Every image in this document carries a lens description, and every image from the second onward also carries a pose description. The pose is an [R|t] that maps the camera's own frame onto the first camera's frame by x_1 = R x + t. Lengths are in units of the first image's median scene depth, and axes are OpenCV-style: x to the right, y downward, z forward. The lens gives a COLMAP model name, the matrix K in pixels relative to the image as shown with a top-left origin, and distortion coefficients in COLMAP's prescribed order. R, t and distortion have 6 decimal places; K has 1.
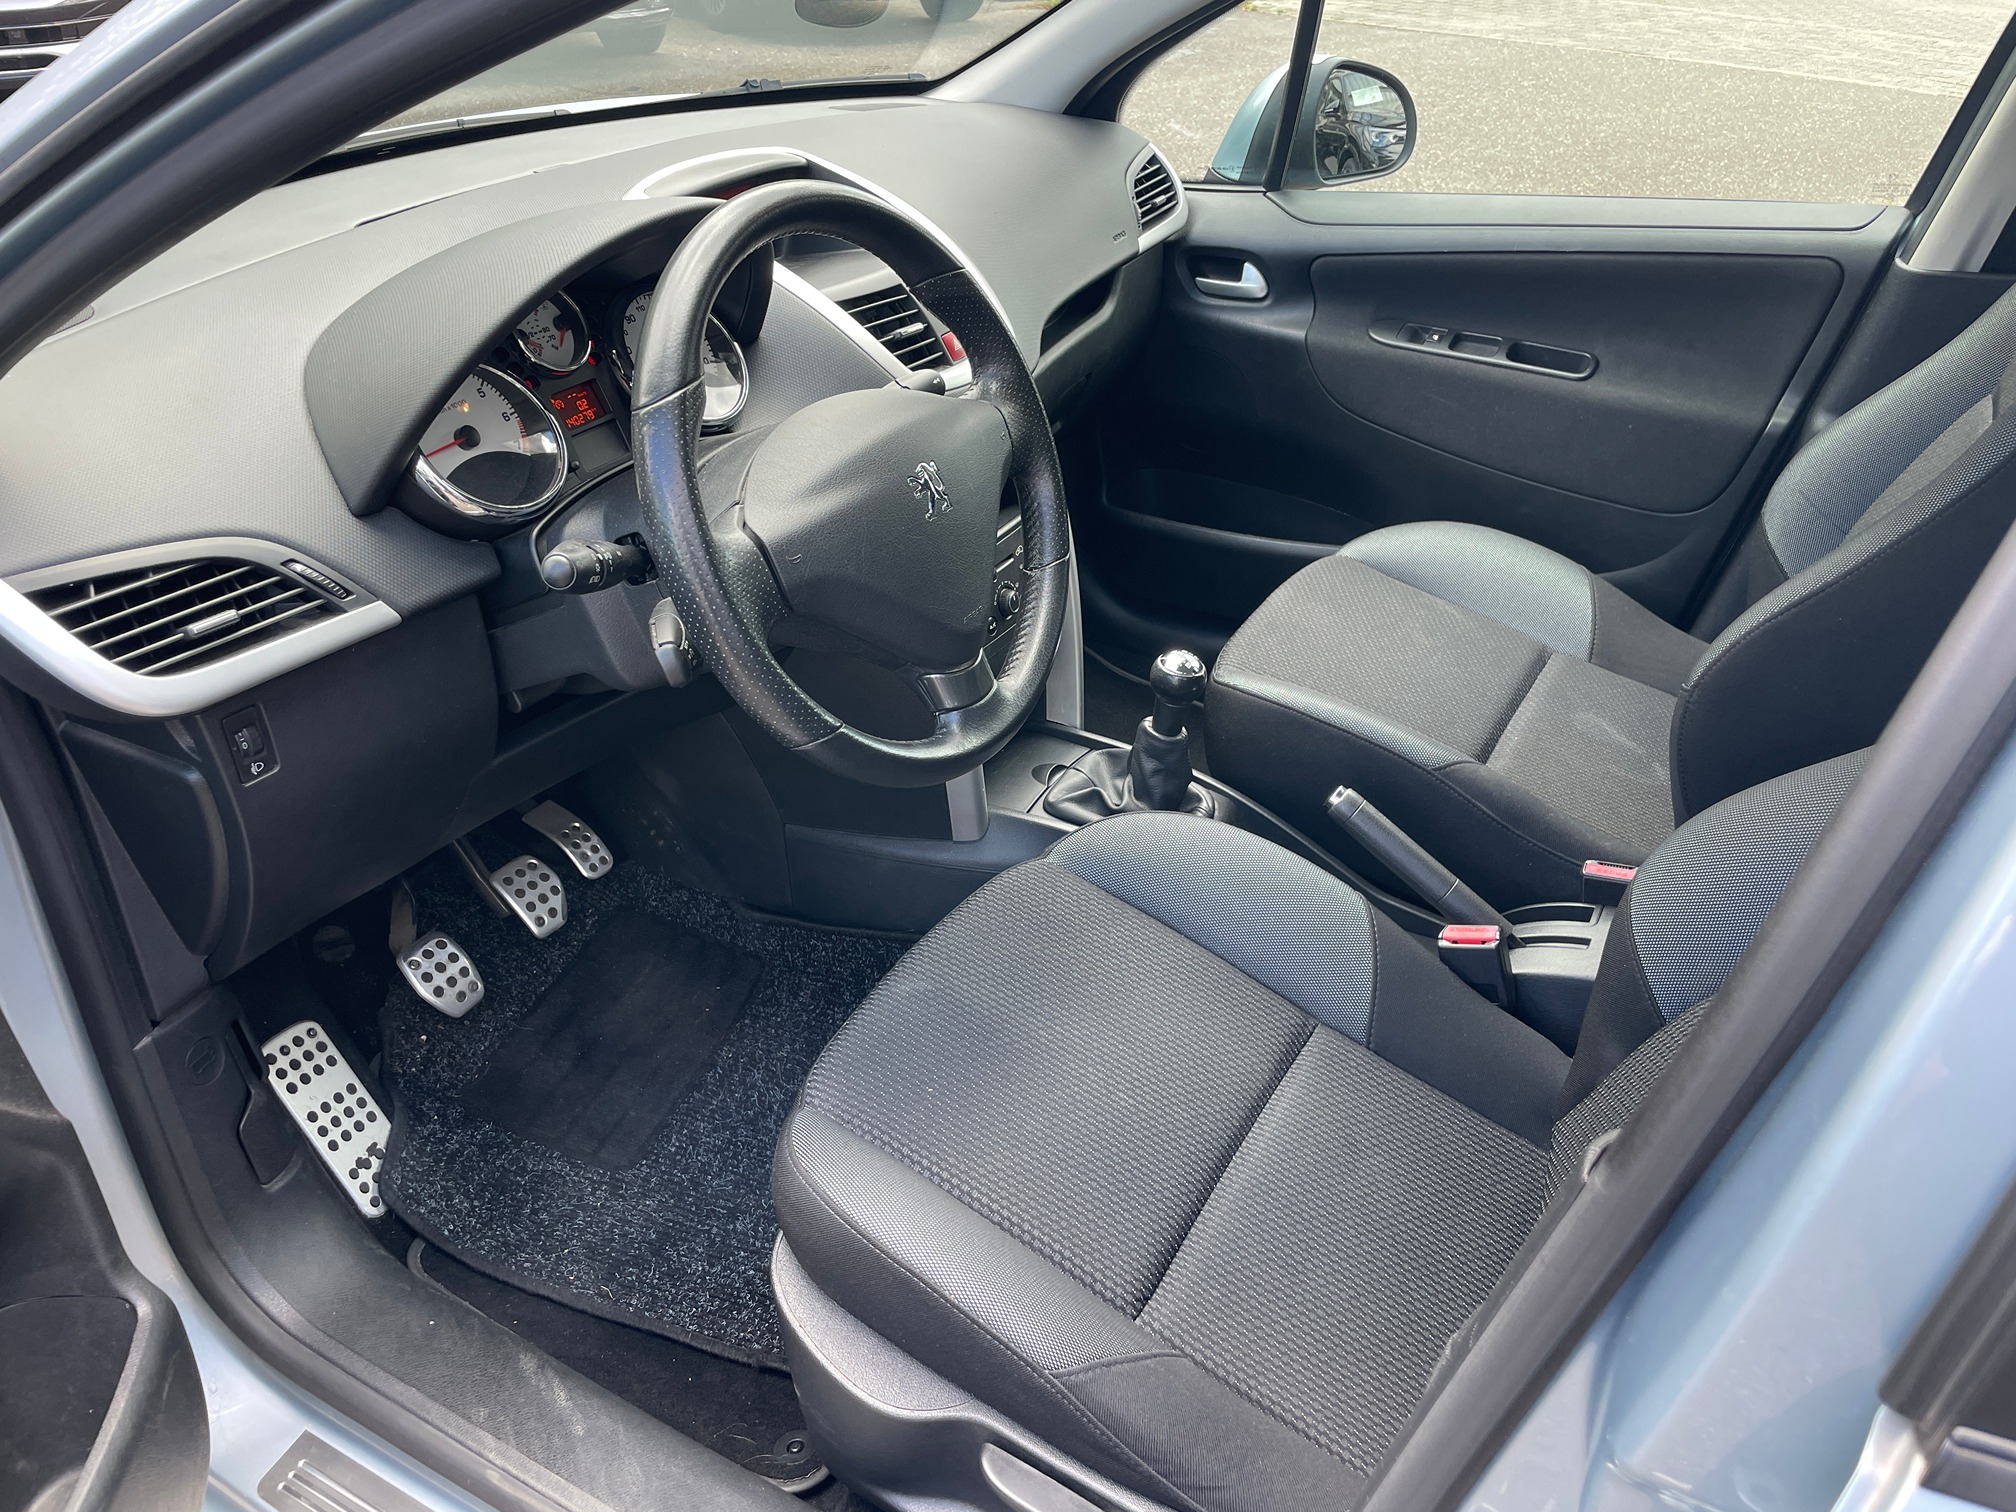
lens RADIAL K [[1538.0, 0, 998.8], [0, 1538.0, 745.5], [0, 0, 1]] dist [0.077463, -0.107078]
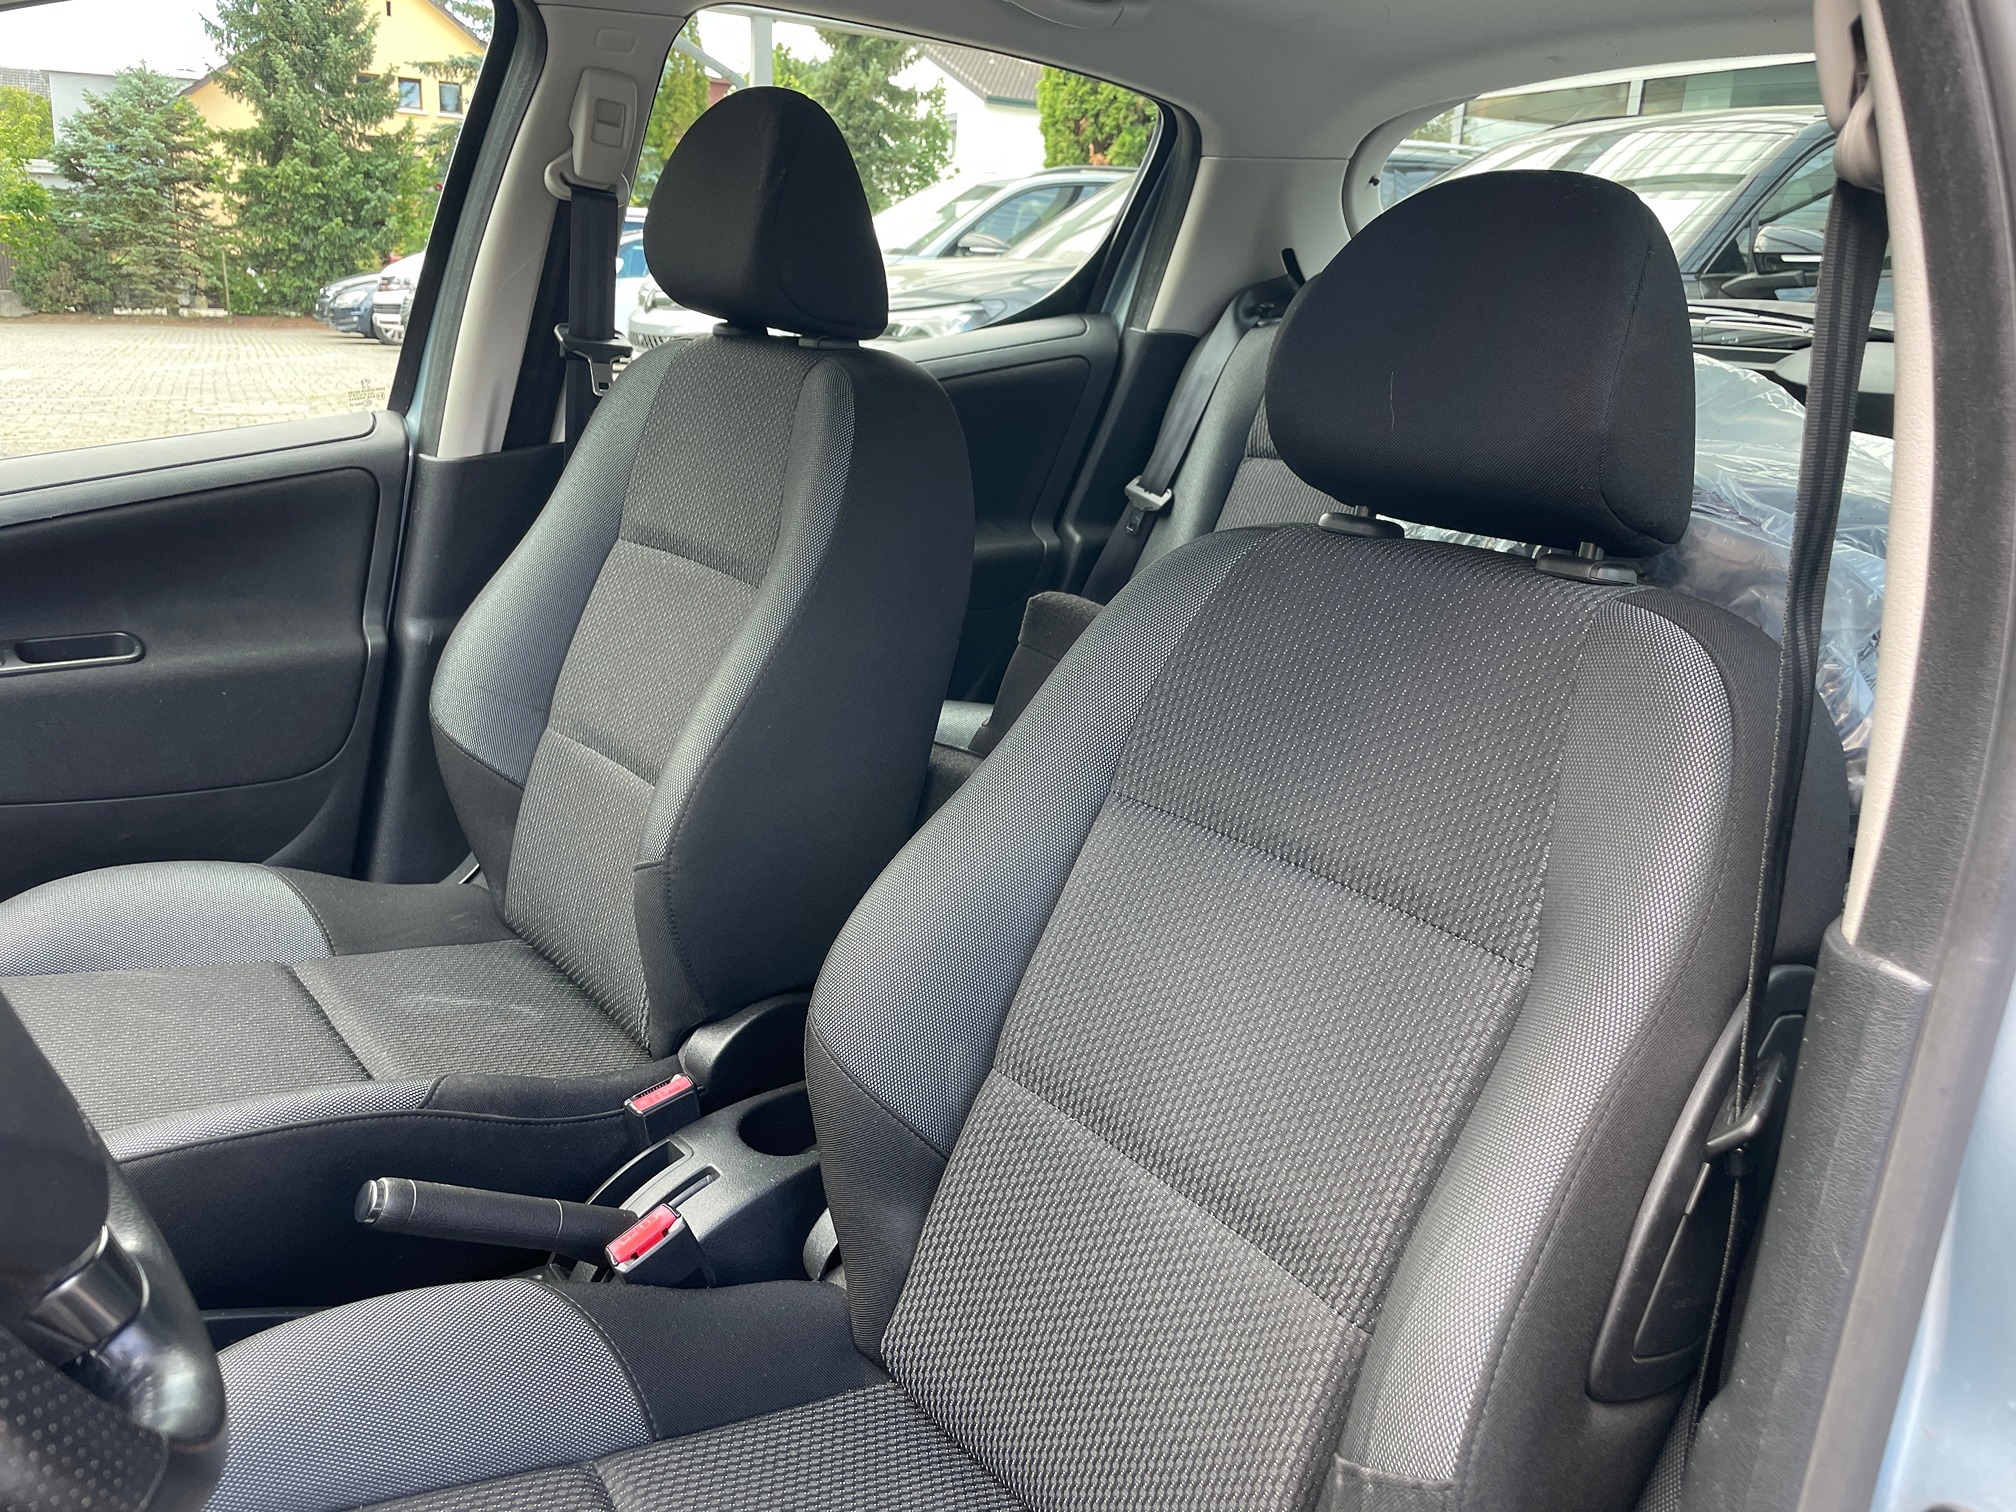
lens RADIAL K [[1553.4, 0, 1006.2], [0, 1553.4, 721.5], [0, 0, 1]] dist [0.095418, -0.138099]
pose [[0.369858, -0.272688, 0.888170, -0.263027], [0.466041, 0.881445, 0.076552, -0.082542], [-0.803748, 0.385610, 0.453094, 0.386461]]
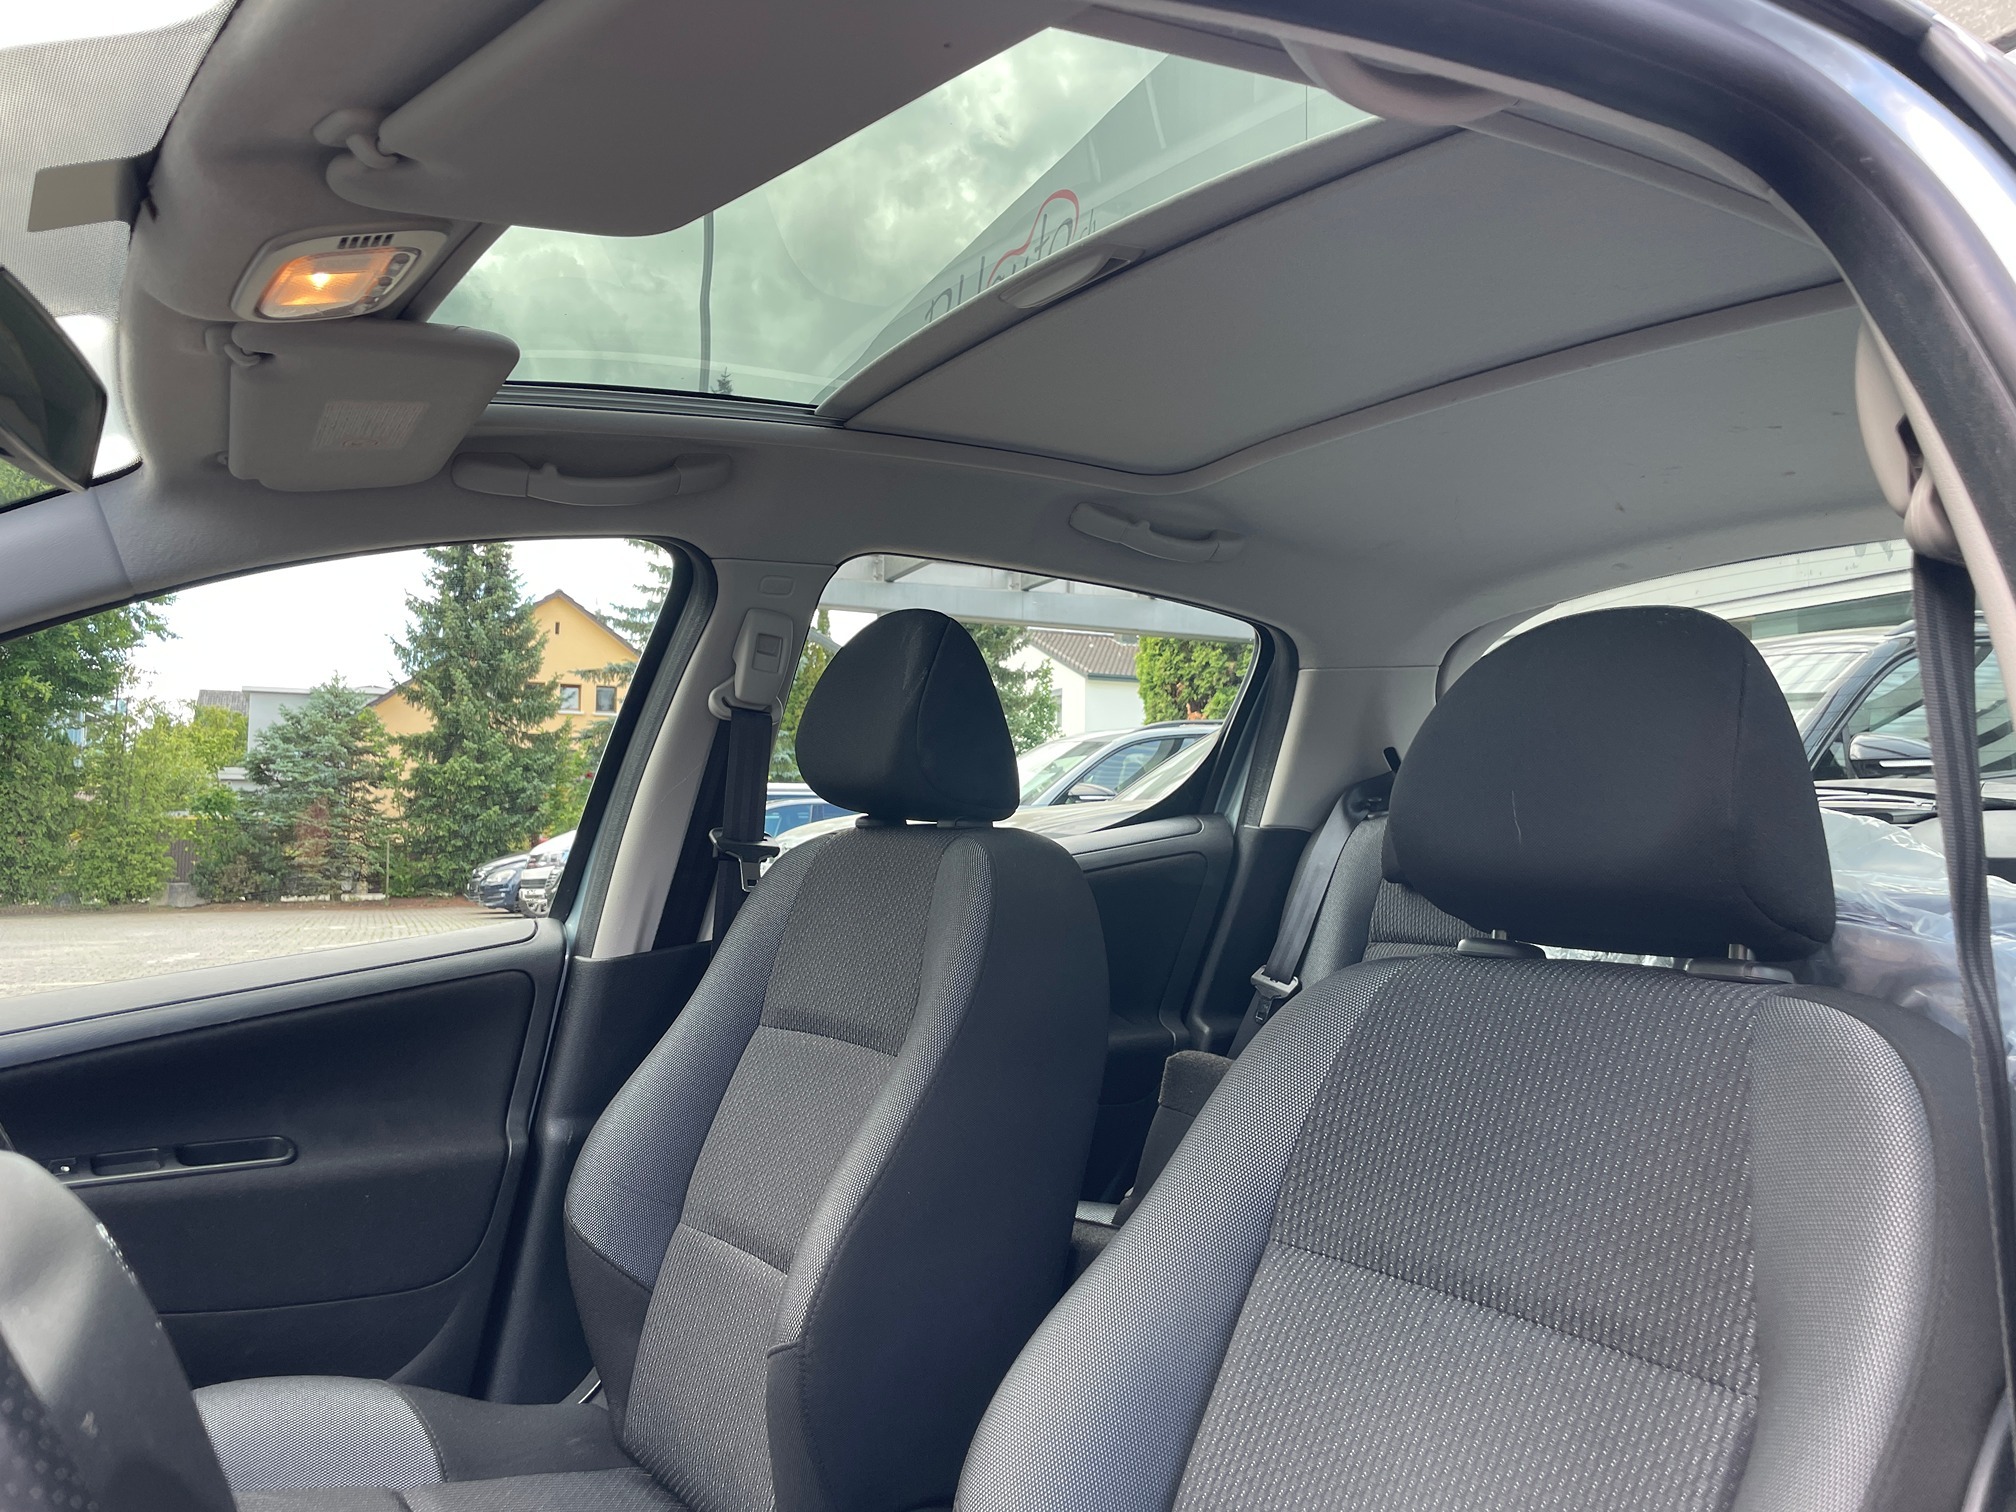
lens RADIAL K [[1549.0, 0, 1005.1], [0, 1549.0, 735.3], [0, 0, 1]] dist [0.097696, -0.150540]
pose [[0.430863, 0.026418, 0.902030, -0.294476], [0.486501, 0.835075, -0.256839, -0.037034], [-0.760048, 0.549502, 0.346951, 0.417000]]
